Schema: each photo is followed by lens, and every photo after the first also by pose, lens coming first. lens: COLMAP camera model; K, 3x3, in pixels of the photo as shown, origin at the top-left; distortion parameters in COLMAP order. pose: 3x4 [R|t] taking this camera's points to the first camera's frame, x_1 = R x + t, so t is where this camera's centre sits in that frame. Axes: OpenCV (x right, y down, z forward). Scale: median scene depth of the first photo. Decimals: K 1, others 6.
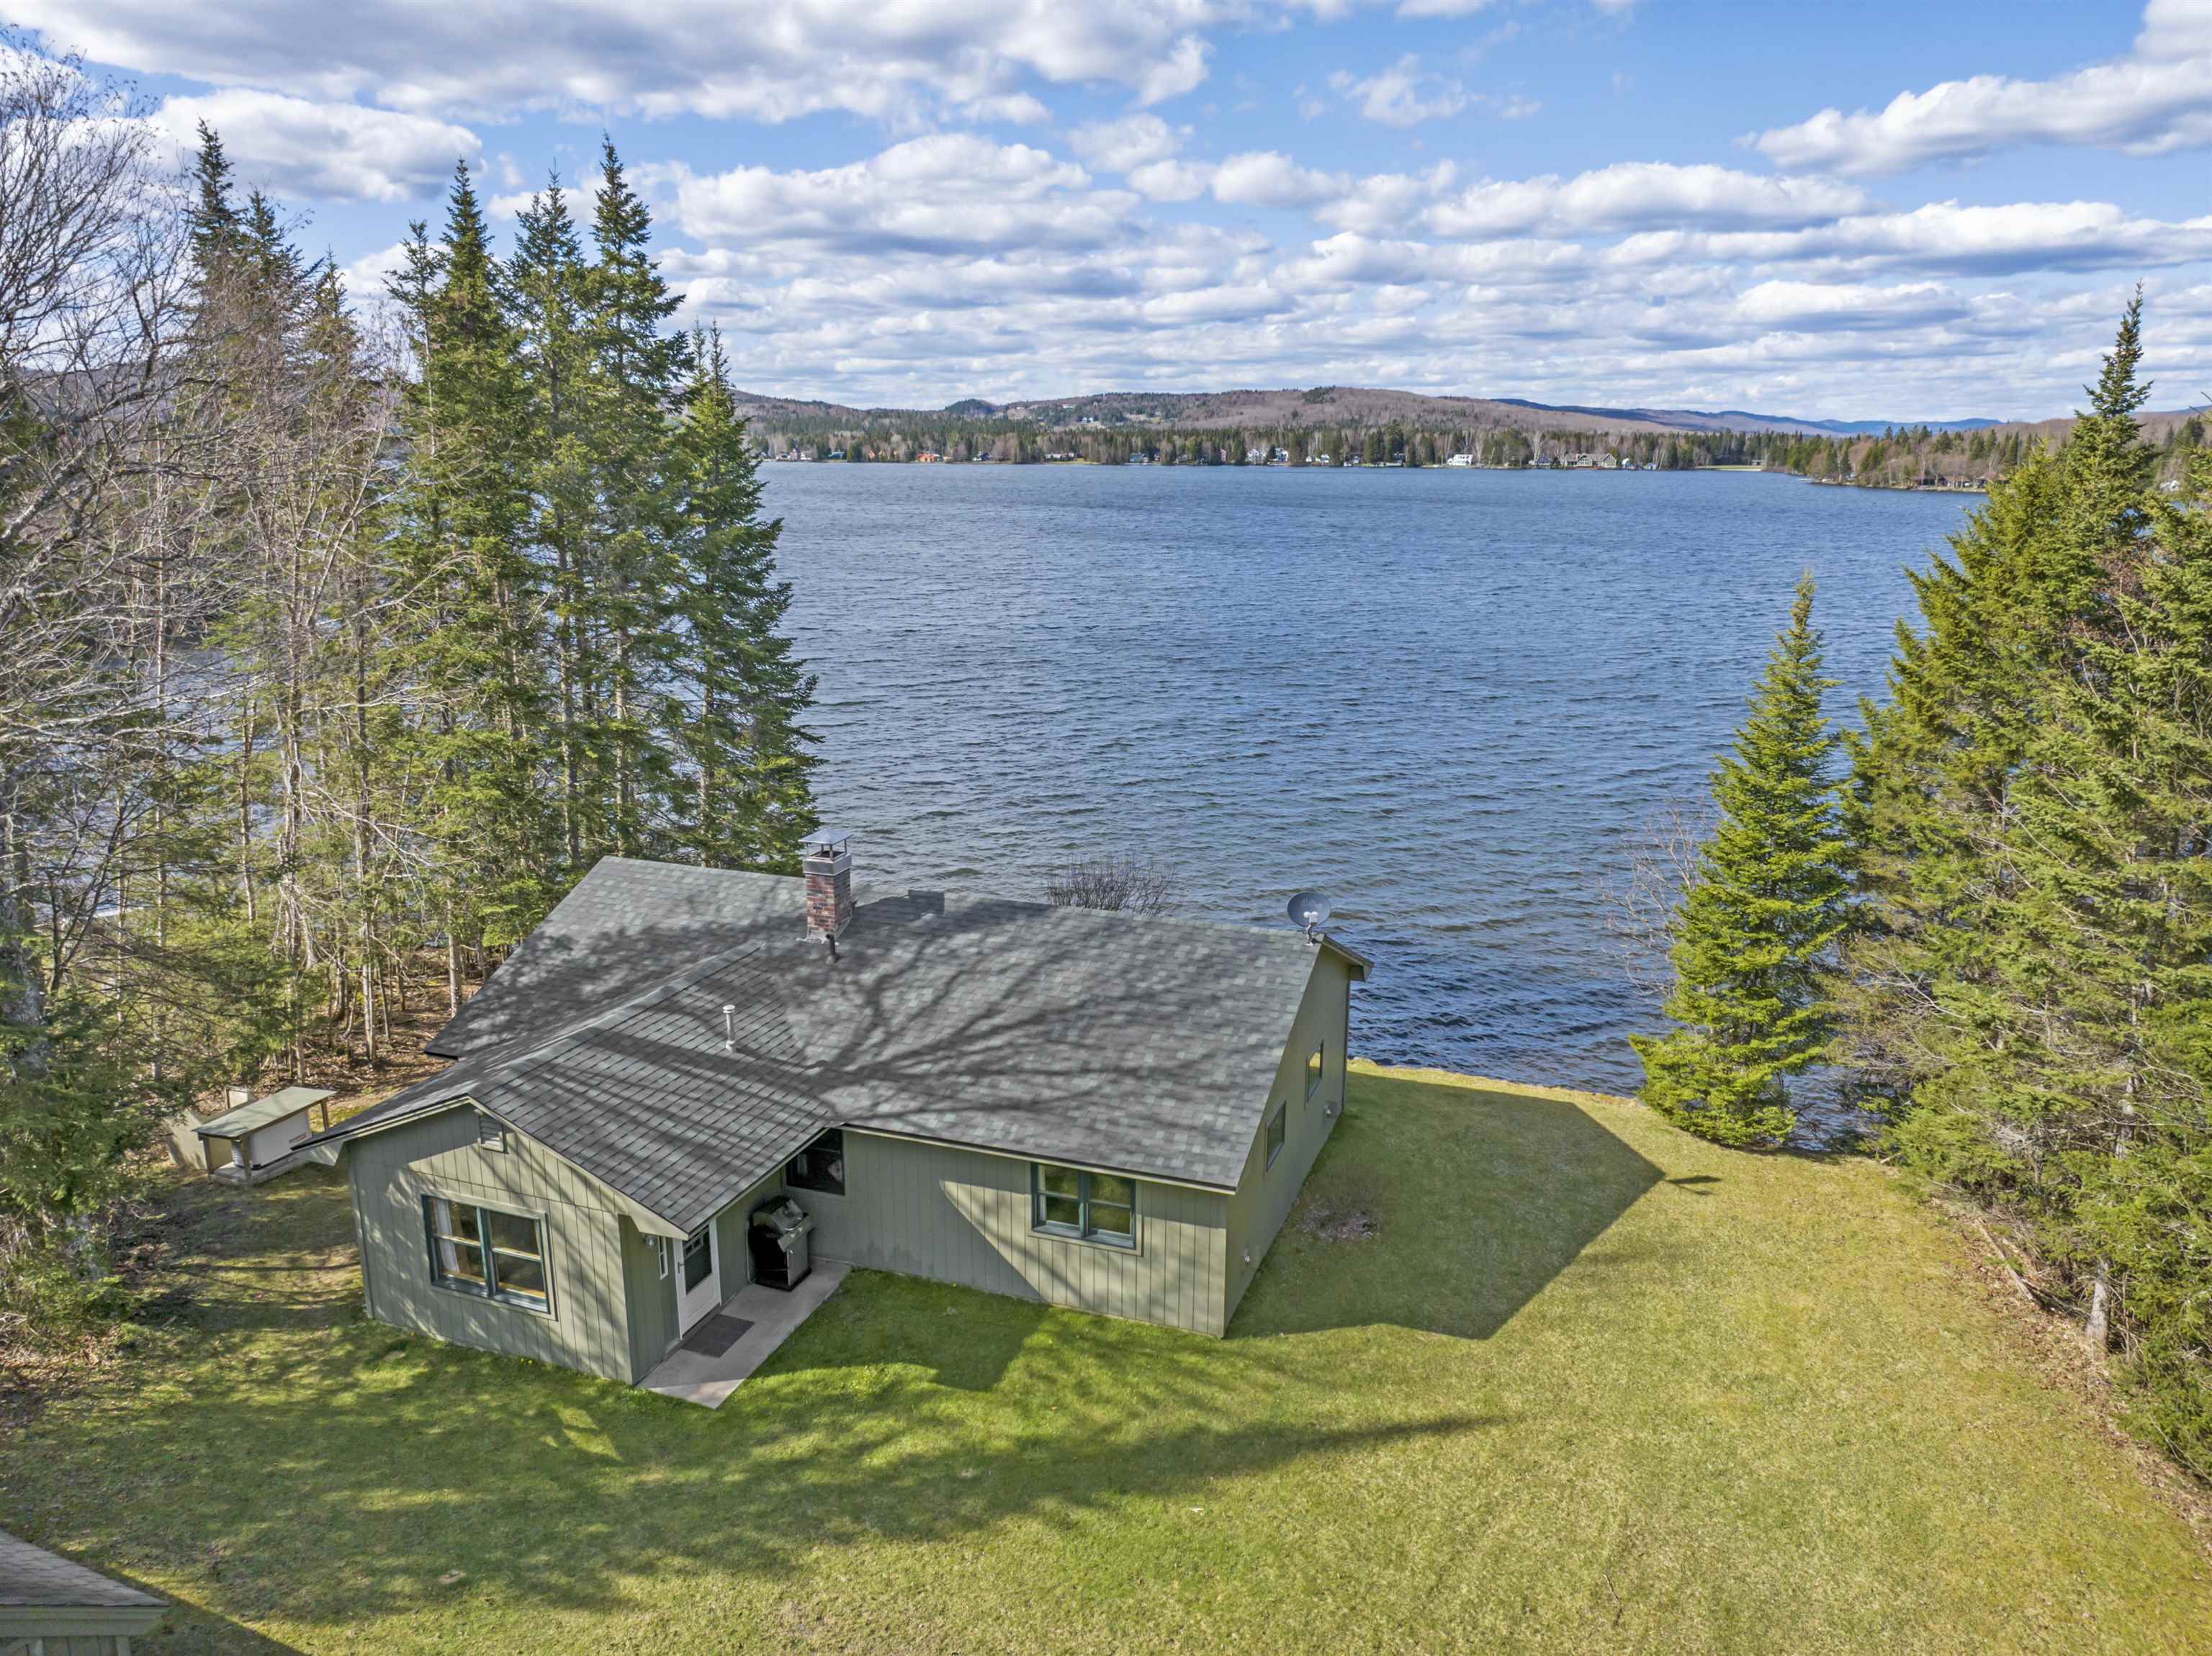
lens RADIAL K [[1556.0, 0, 1117.0], [0, 1556.0, 821.3], [0, 0, 1]] dist [-0.040482, 0.008383]
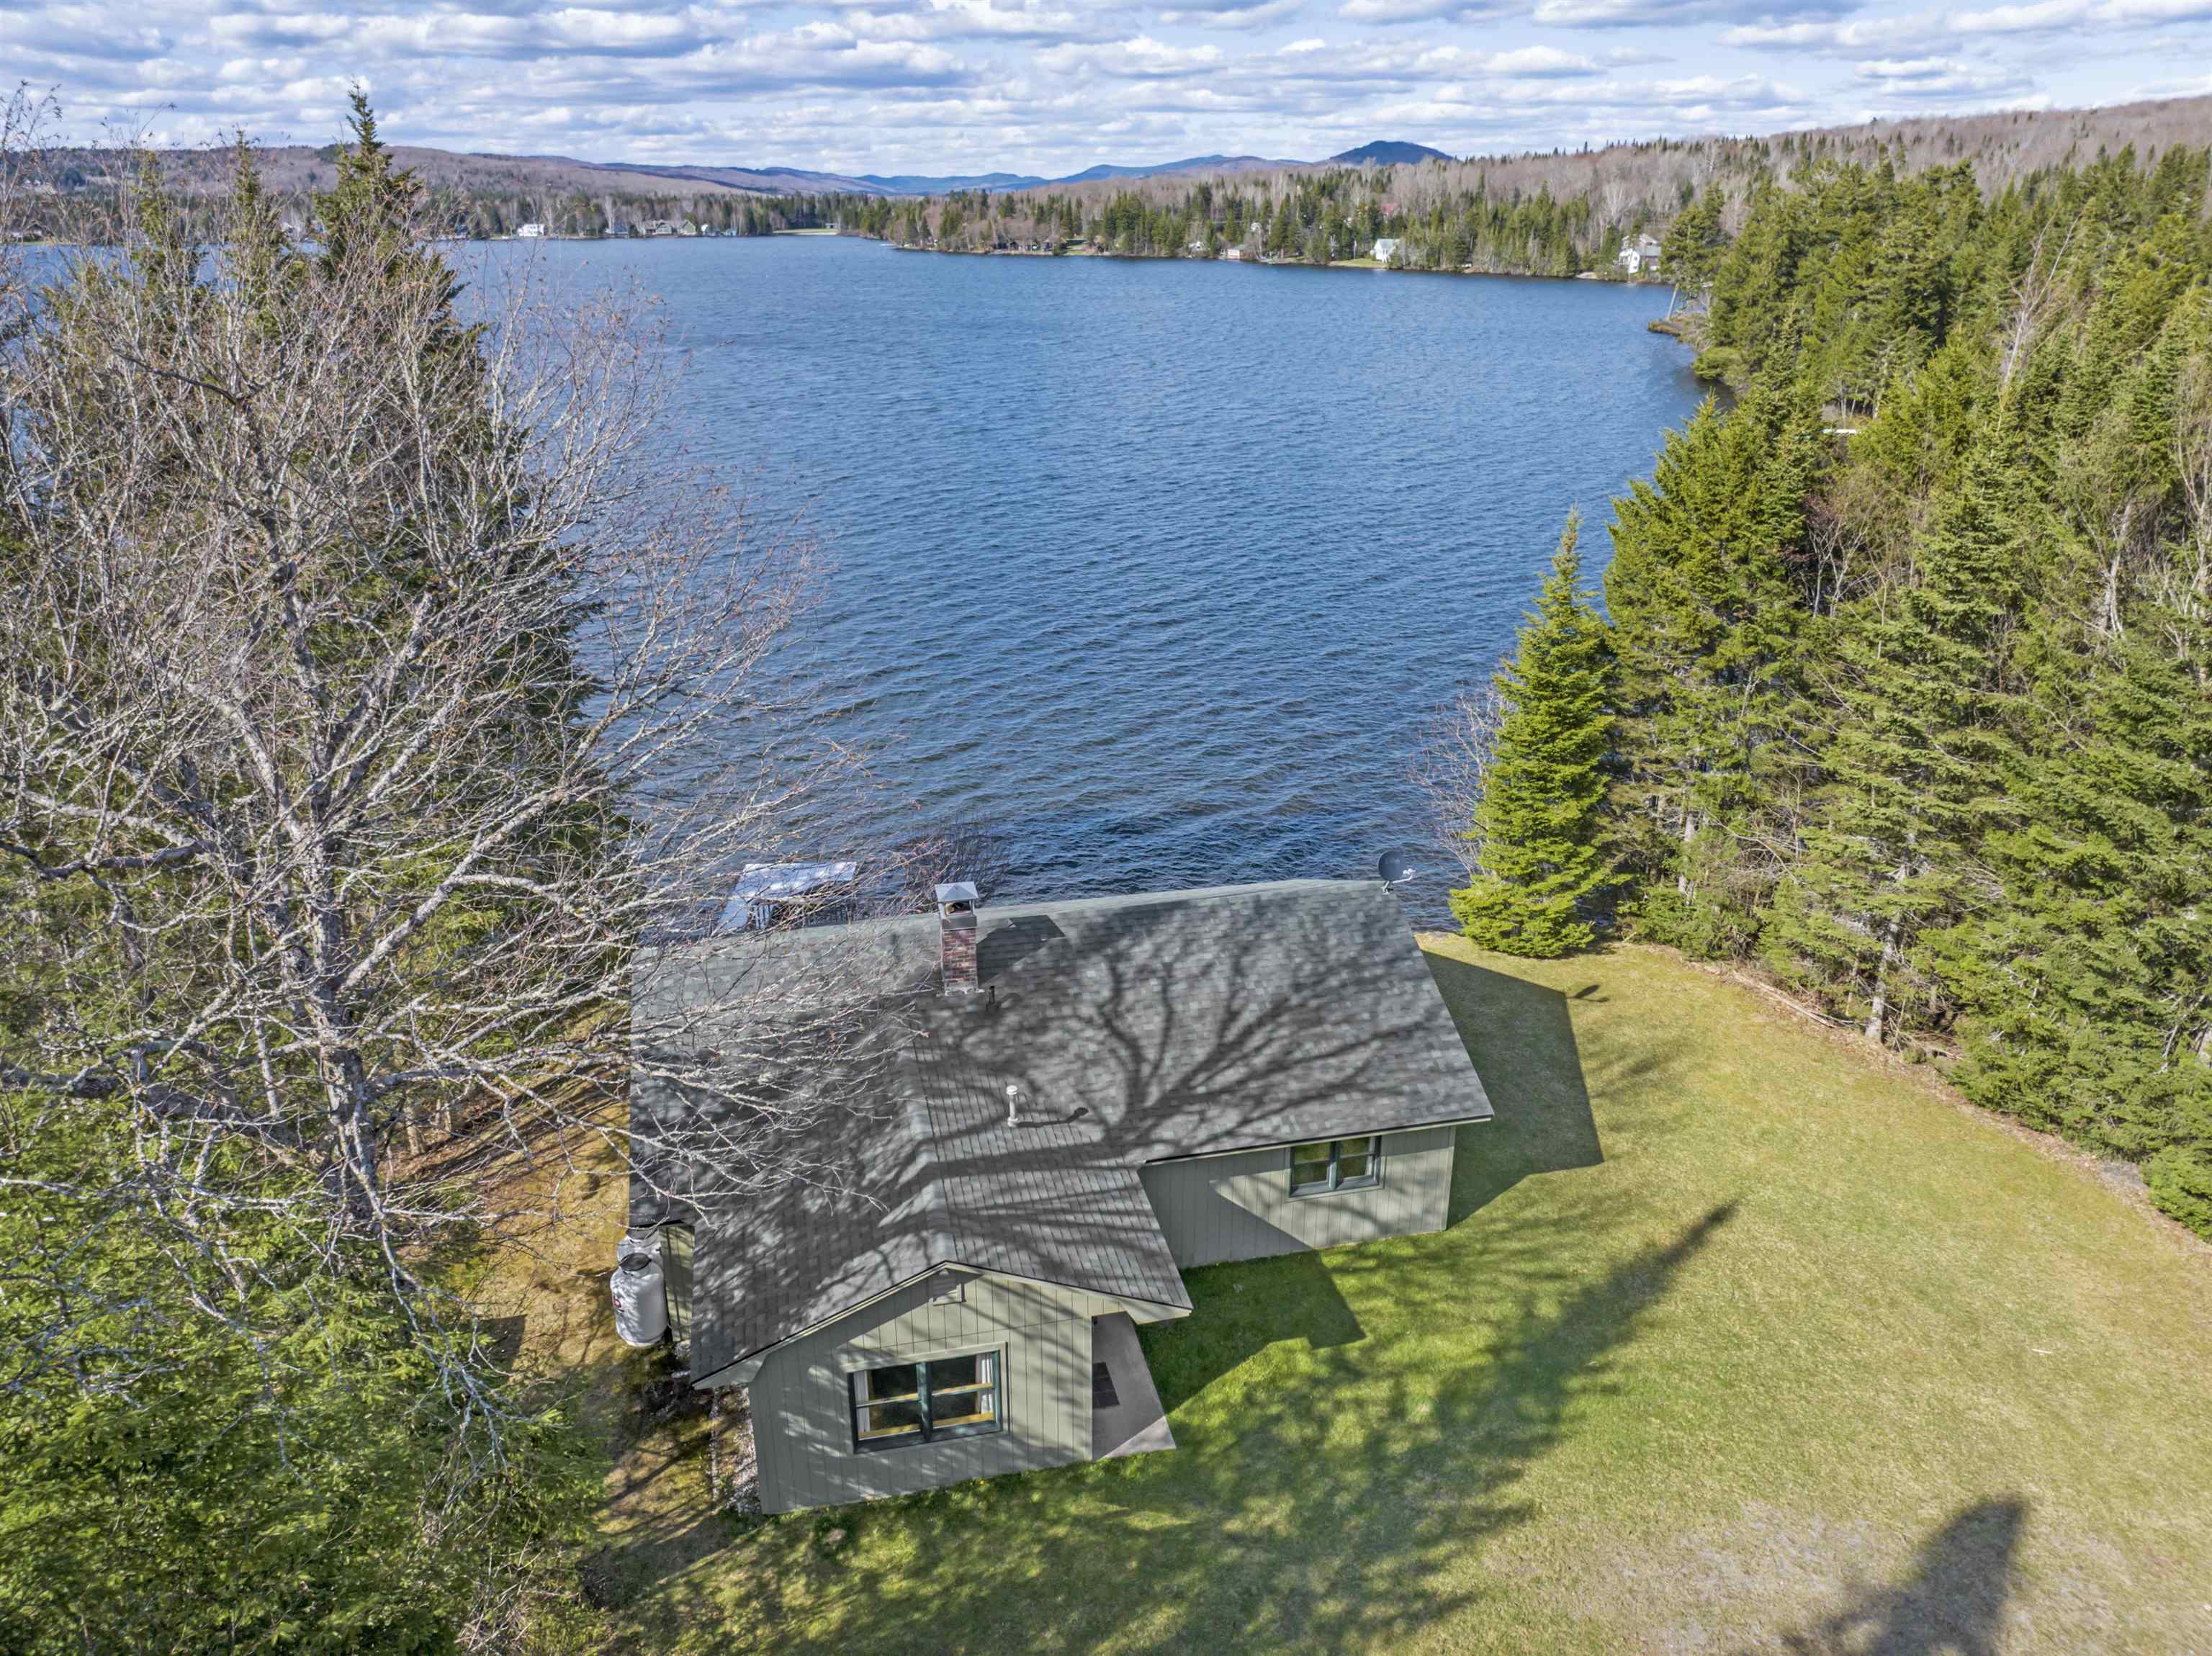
lens RADIAL K [[1551.0, 0, 1113.1], [0, 1551.0, 829.8], [0, 0, 1]] dist [-0.040846, 0.004790]
pose [[0.843460, -0.203362, 0.497212, -0.543996], [0.127554, 0.974921, 0.182369, -0.181419], [-0.521829, -0.090400, 0.848247, 0.100293]]
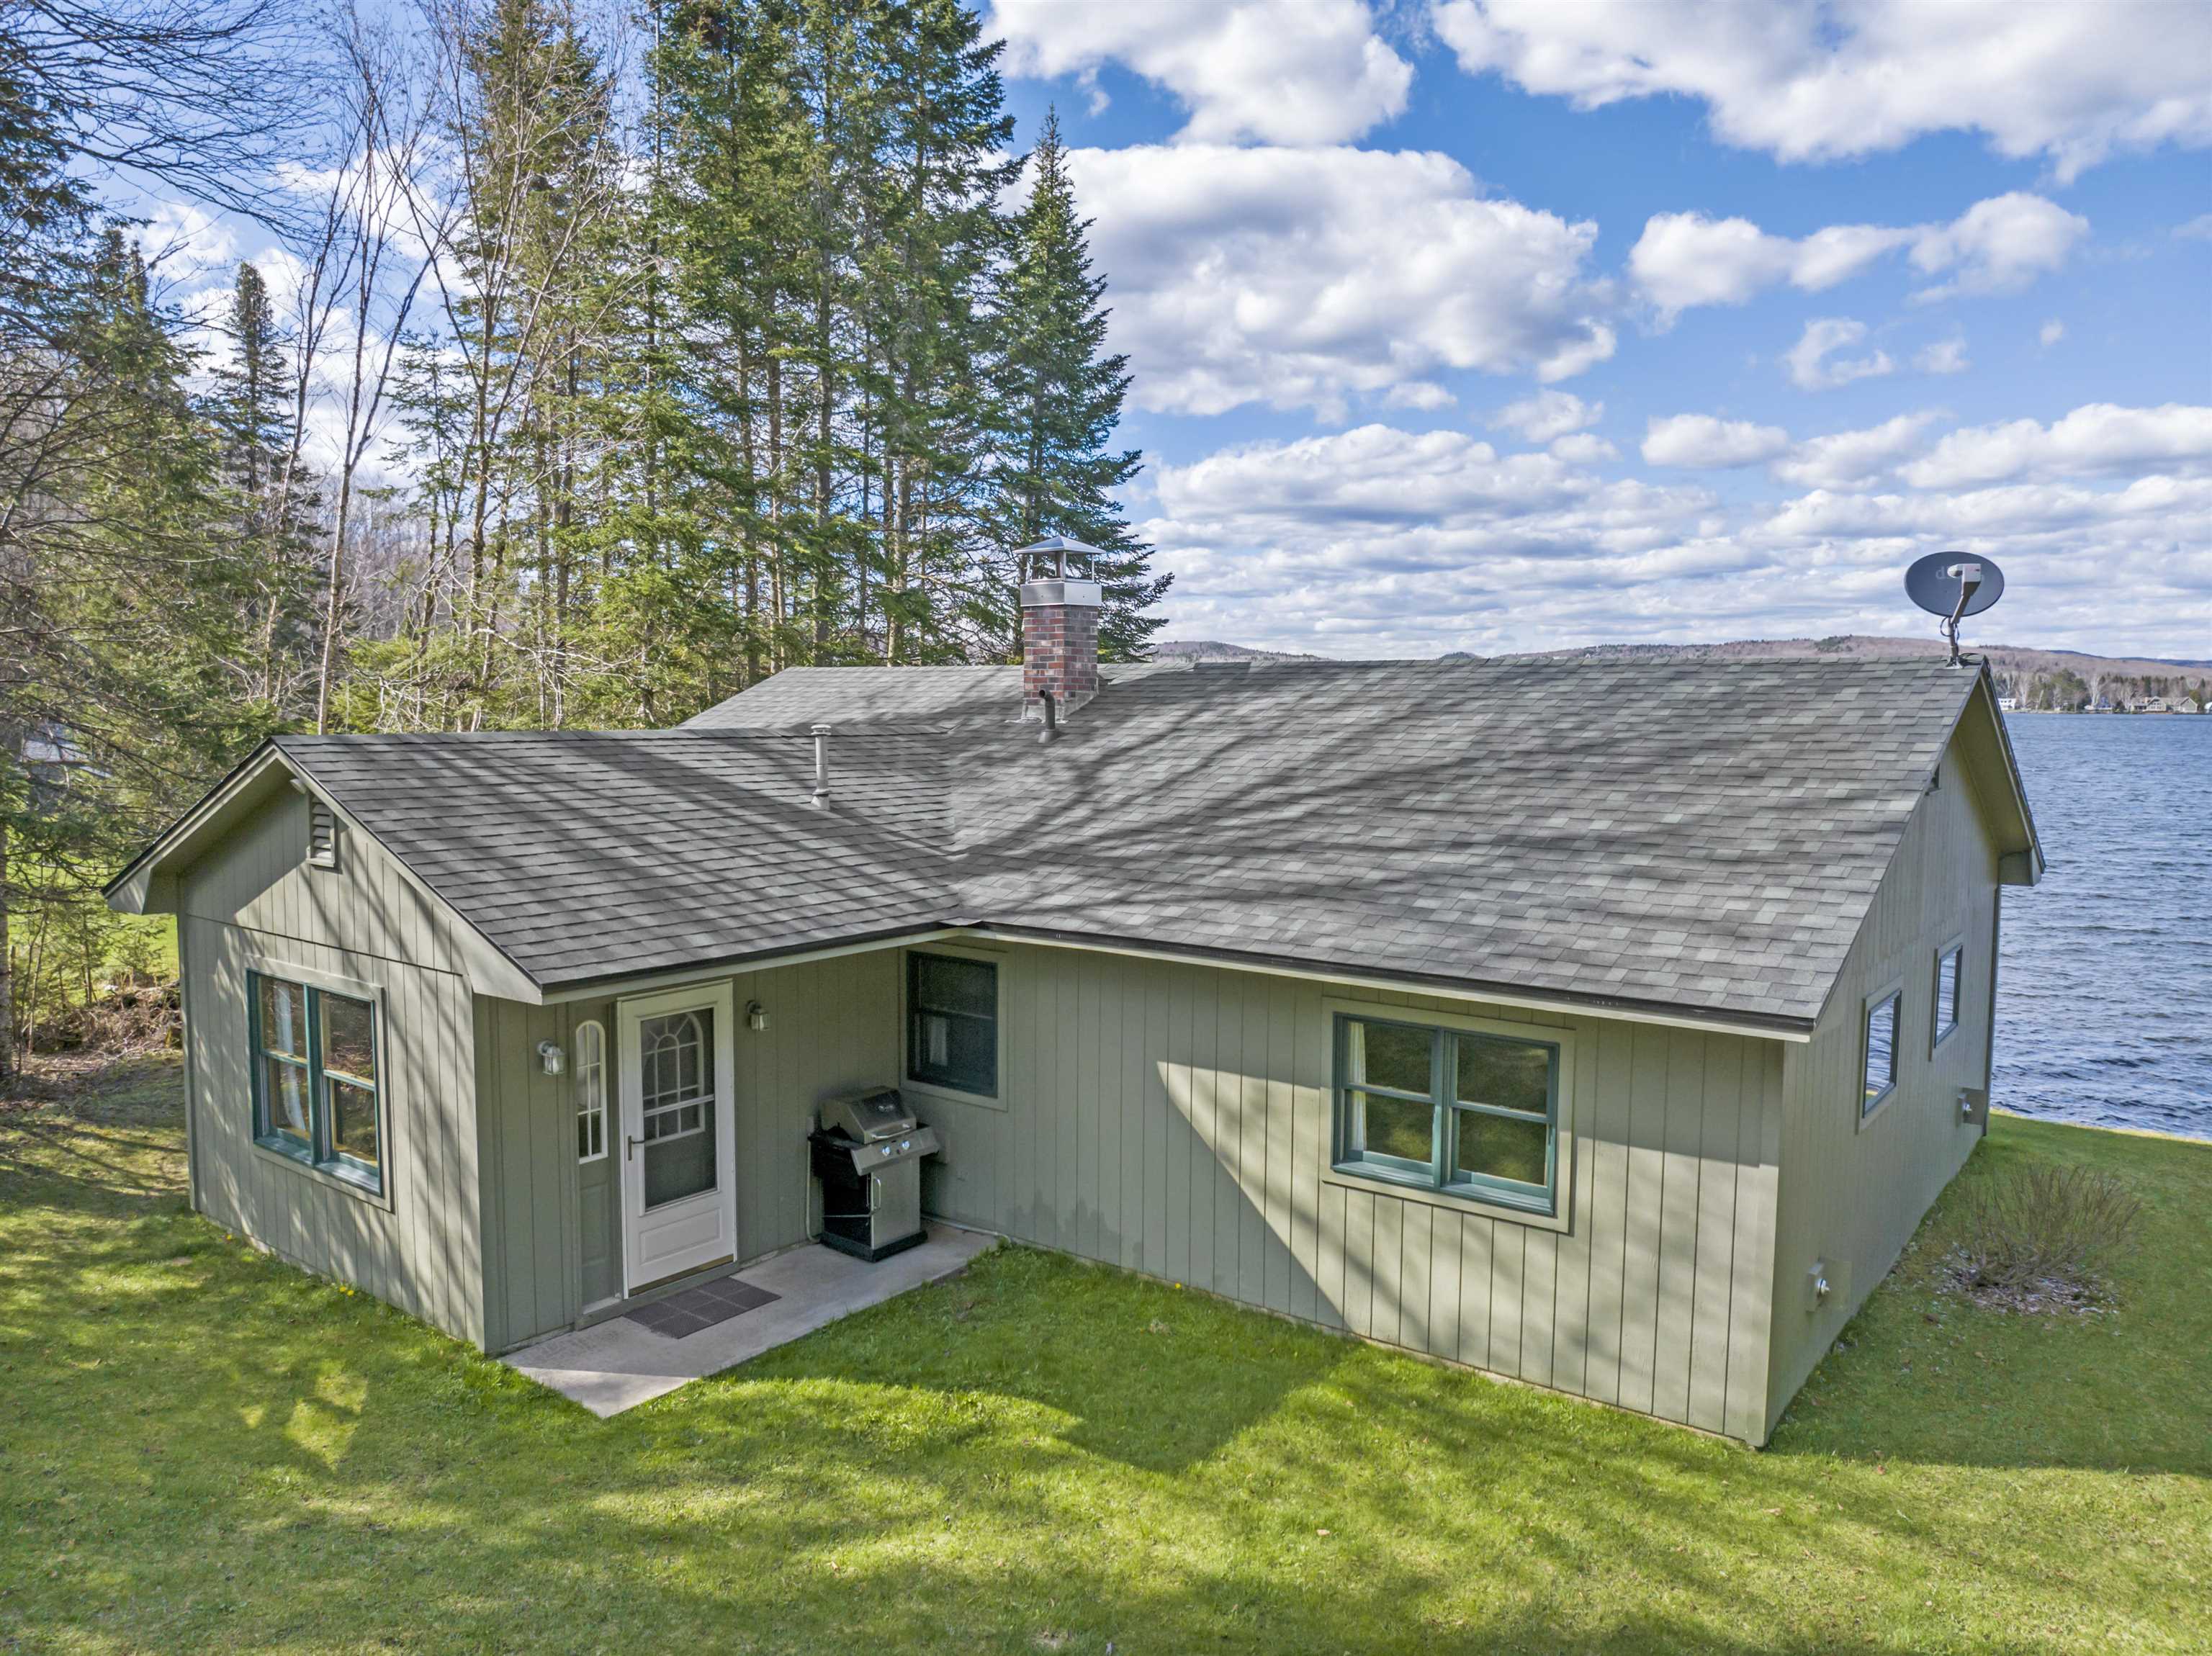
lens RADIAL K [[1551.0, 0, 1113.1], [0, 1551.0, 829.8], [0, 0, 1]] dist [-0.040846, 0.004790]
pose [[0.952174, 0.025882, -0.304457, 0.018259], [-0.072354, 0.987166, -0.142364, 0.186414], [0.296865, 0.157585, 0.941827, 0.415327]]
